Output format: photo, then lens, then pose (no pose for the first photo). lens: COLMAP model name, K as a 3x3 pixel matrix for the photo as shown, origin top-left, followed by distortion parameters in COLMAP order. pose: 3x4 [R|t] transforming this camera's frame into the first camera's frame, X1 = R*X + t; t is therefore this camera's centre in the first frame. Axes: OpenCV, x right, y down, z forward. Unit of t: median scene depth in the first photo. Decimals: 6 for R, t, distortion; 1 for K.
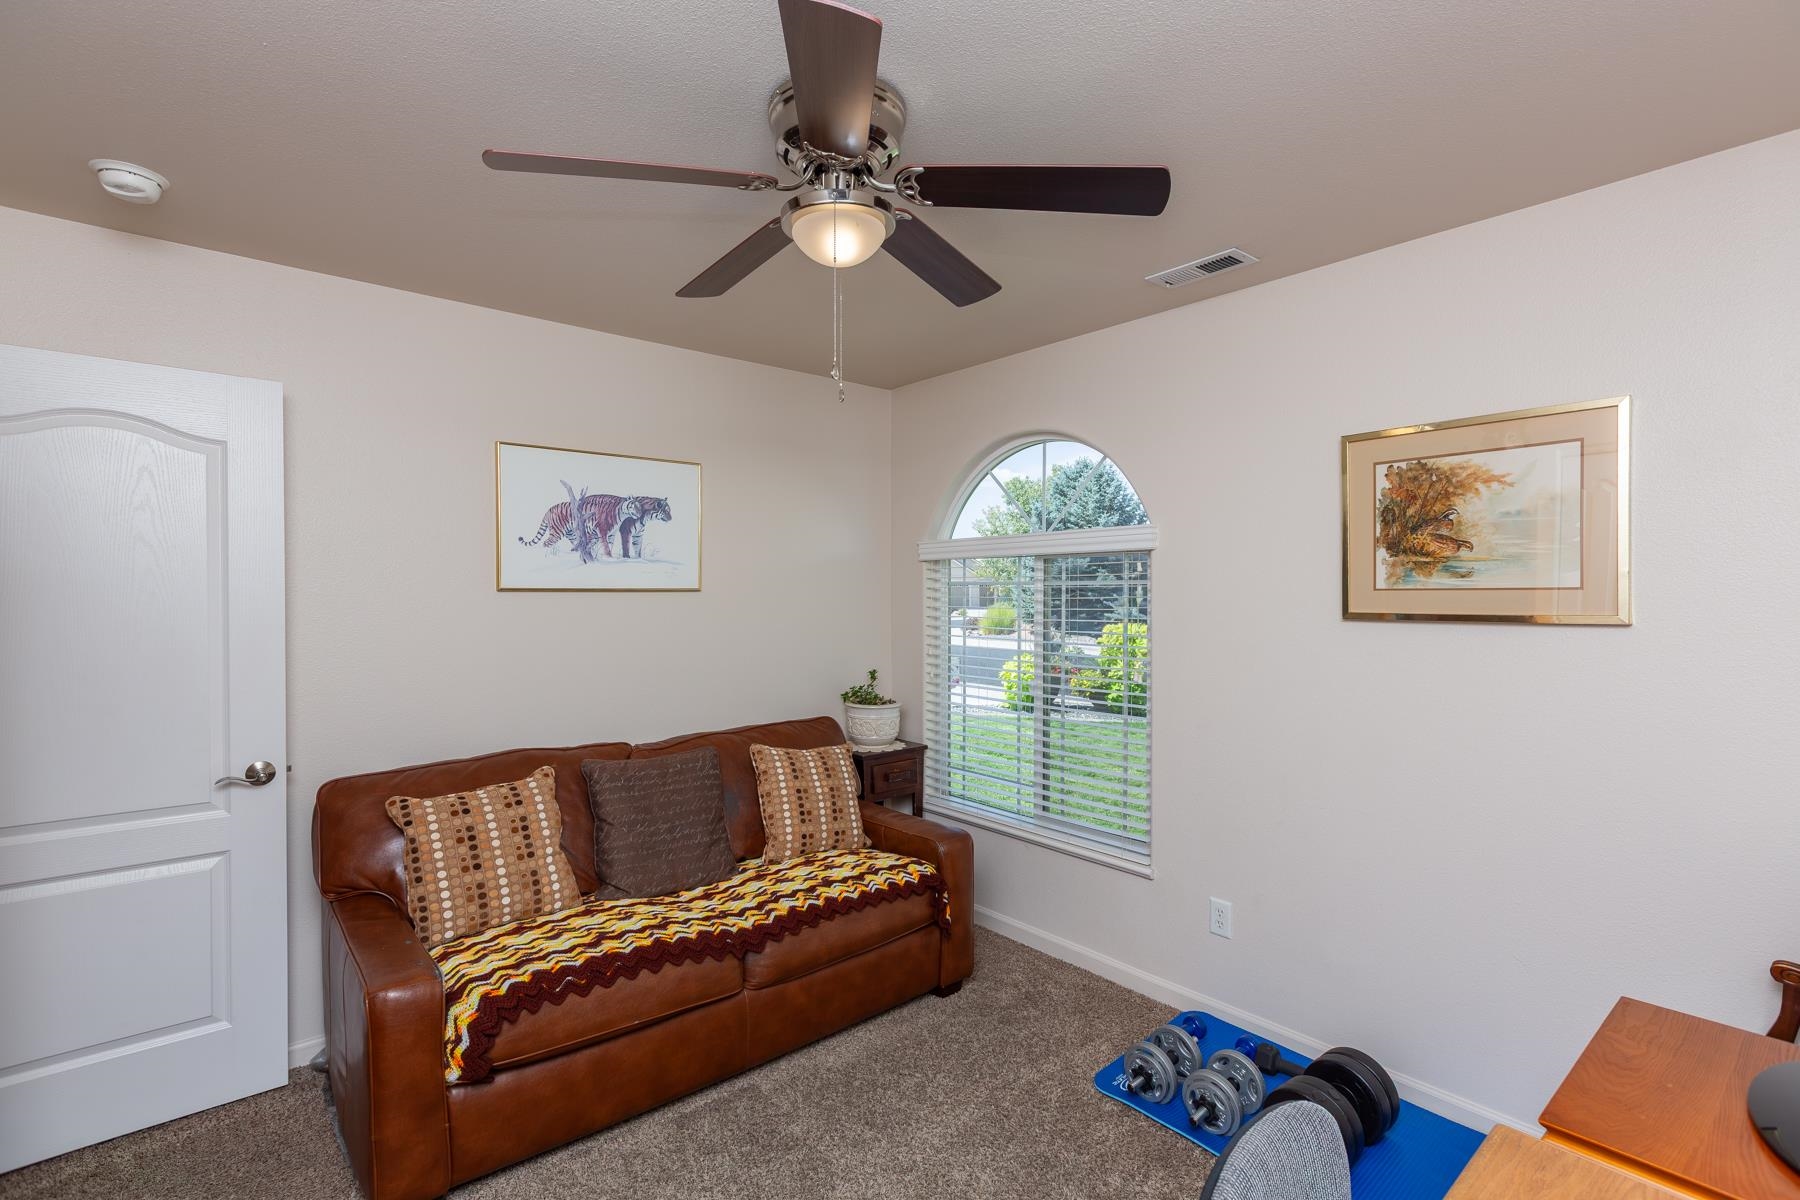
lens RADIAL K [[818.9, 0, 897.9], [0, 818.9, 592.9], [0, 0, 1]] dist [0.000043, 0.000236]
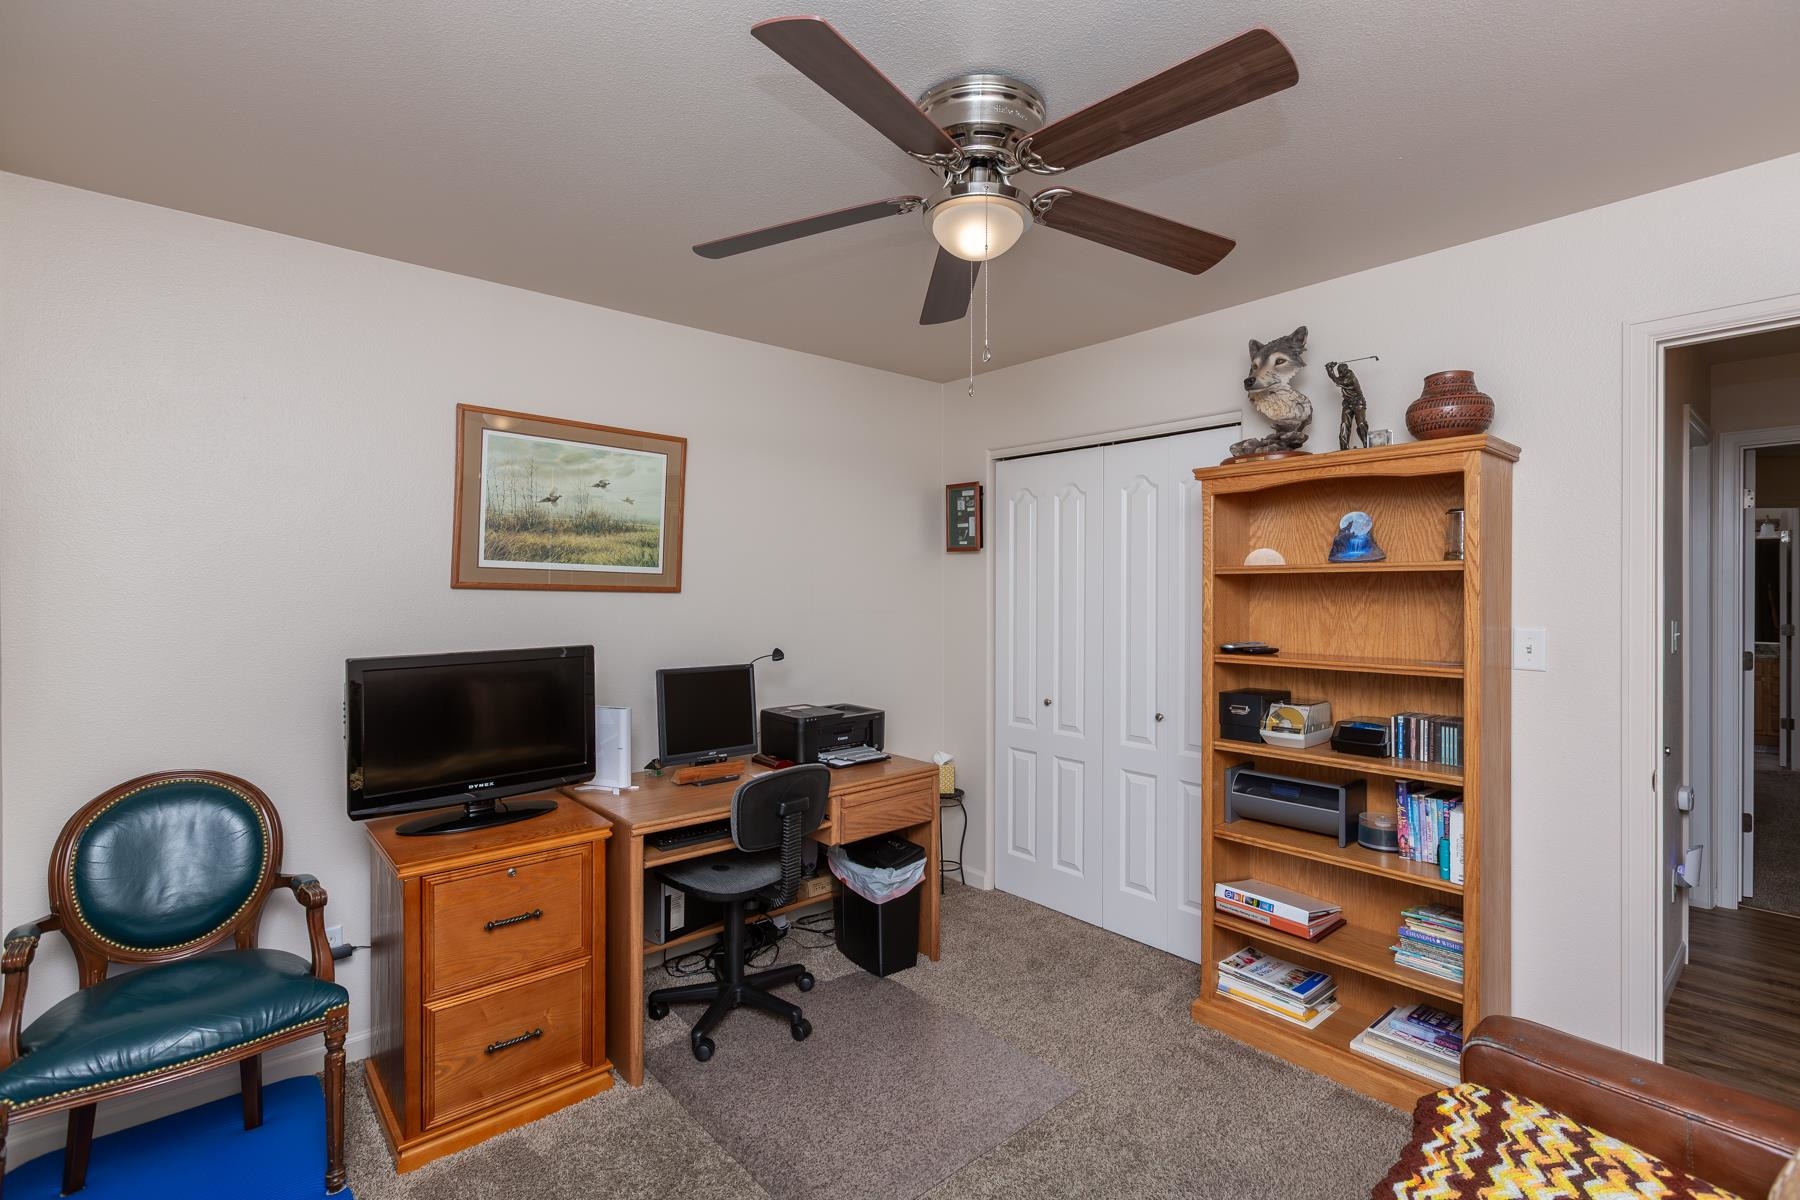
lens RADIAL K [[818.9, 0, 897.9], [0, 818.9, 592.9], [0, 0, 1]] dist [0.000043, 0.000236]
pose [[-0.999936, -0.005186, -0.010021, 0.025211], [-0.005183, 0.999987, -0.000366, 0.015640], [0.010023, -0.000315, -0.999950, 1.307239]]
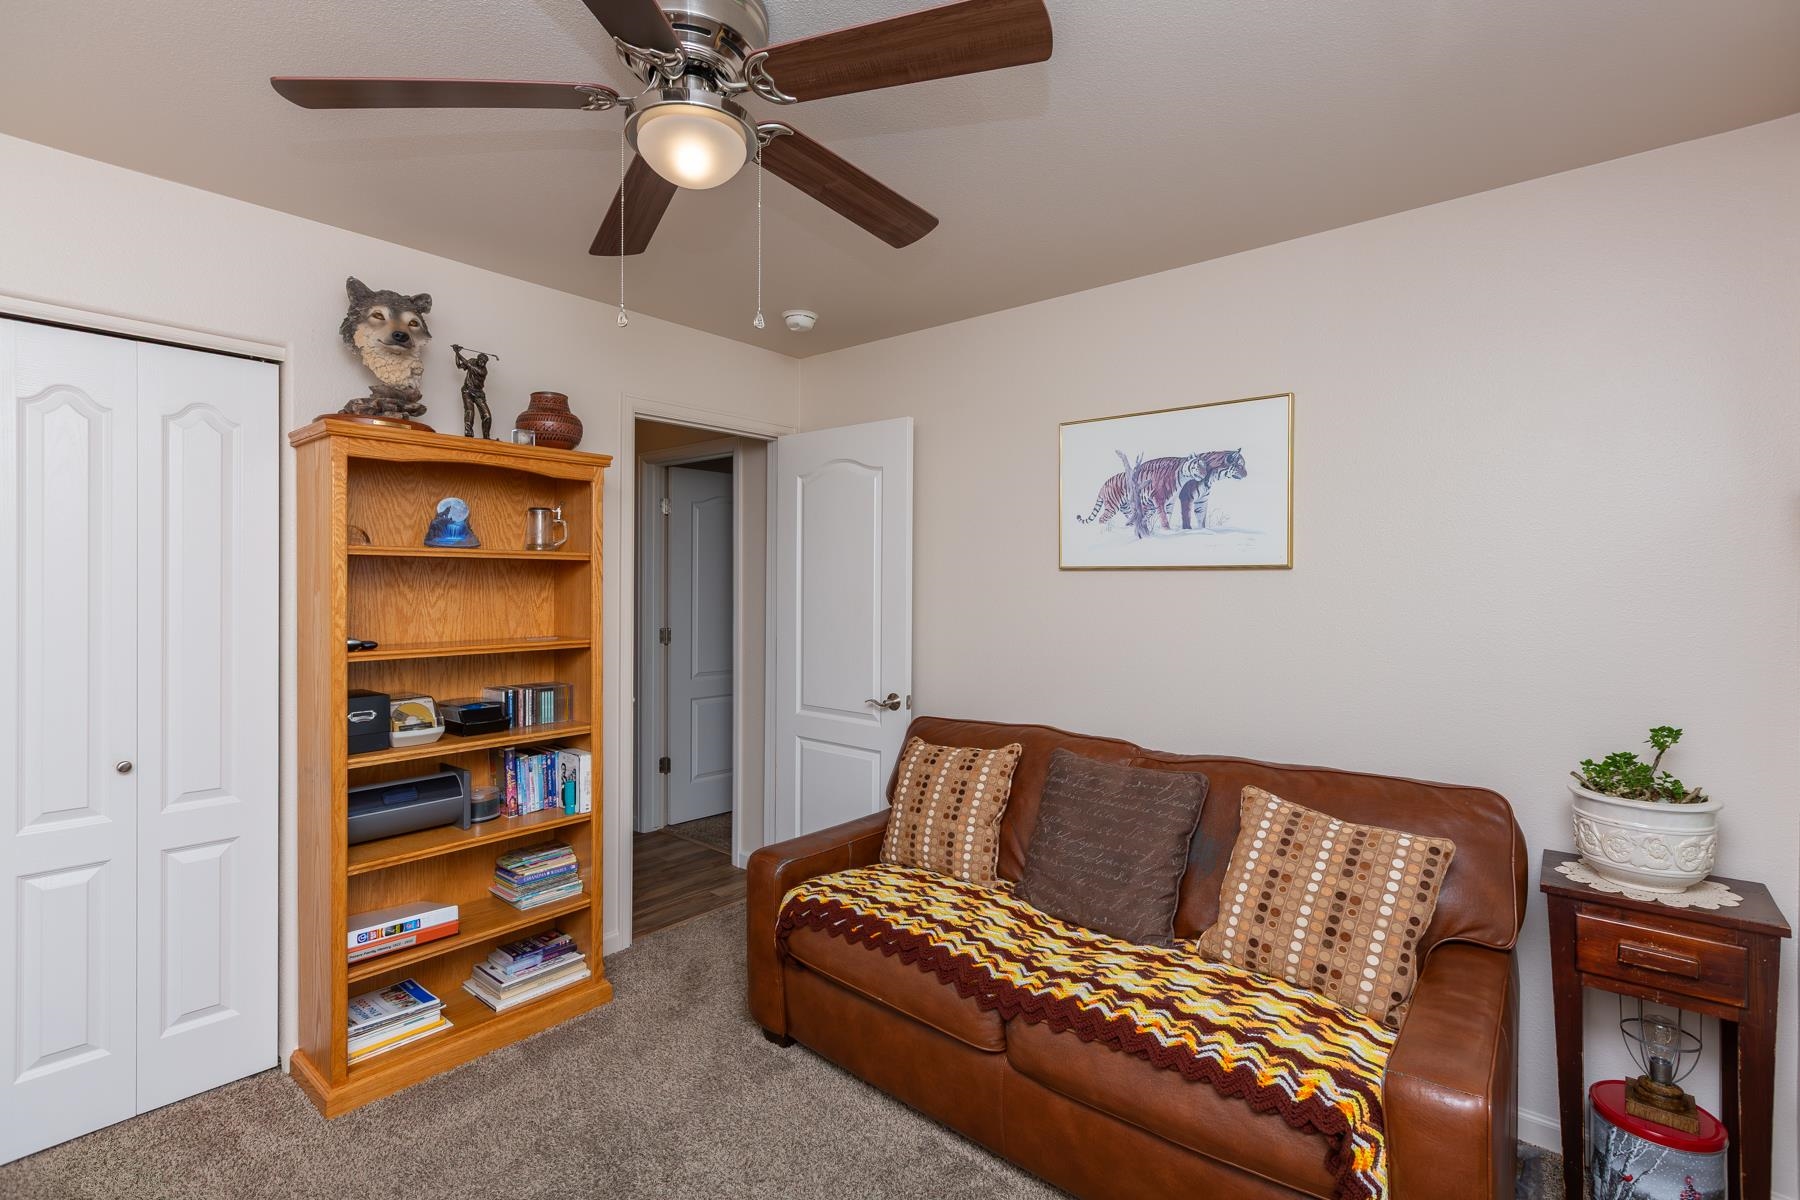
lens RADIAL K [[828.9, 0, 901.7], [0, 828.9, 581.8], [0, 0, 1]] dist [-0.002200, -0.000370]
pose [[0.166261, 0.000967, -0.986081, 0.549455], [-0.004144, 0.999991, 0.000282, 0.014299], [0.986073, 0.004040, 0.166264, 0.695995]]
